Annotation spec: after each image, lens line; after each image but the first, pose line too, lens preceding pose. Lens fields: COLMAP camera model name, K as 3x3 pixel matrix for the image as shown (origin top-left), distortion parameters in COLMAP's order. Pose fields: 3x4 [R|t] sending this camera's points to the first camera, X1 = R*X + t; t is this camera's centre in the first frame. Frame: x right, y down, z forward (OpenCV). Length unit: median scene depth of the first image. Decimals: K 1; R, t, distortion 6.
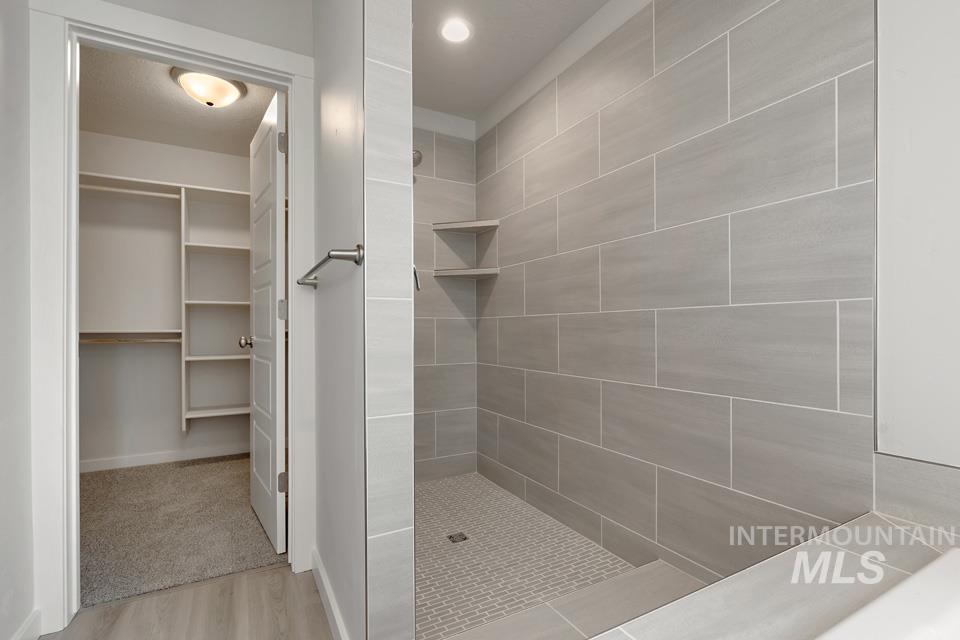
lens RADIAL K [[447.0, 0, 480.7], [0, 447.0, 322.9], [0, 0, 1]] dist [-0.002645, -0.000666]
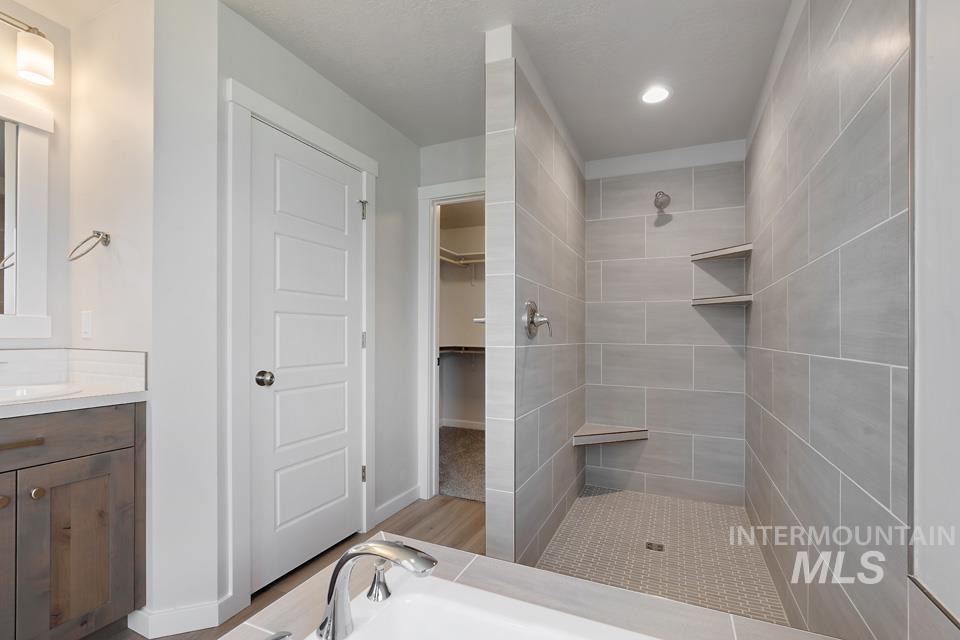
lens RADIAL K [[435.7, 0, 480.3], [0, 435.7, 327.1], [0, 0, 1]] dist [-0.002548, -0.000348]
pose [[0.604567, -0.001456, -0.796553, 0.406231], [-0.001612, 0.999994, -0.003051, -0.049541], [0.796553, 0.003128, 0.604561, -0.008921]]
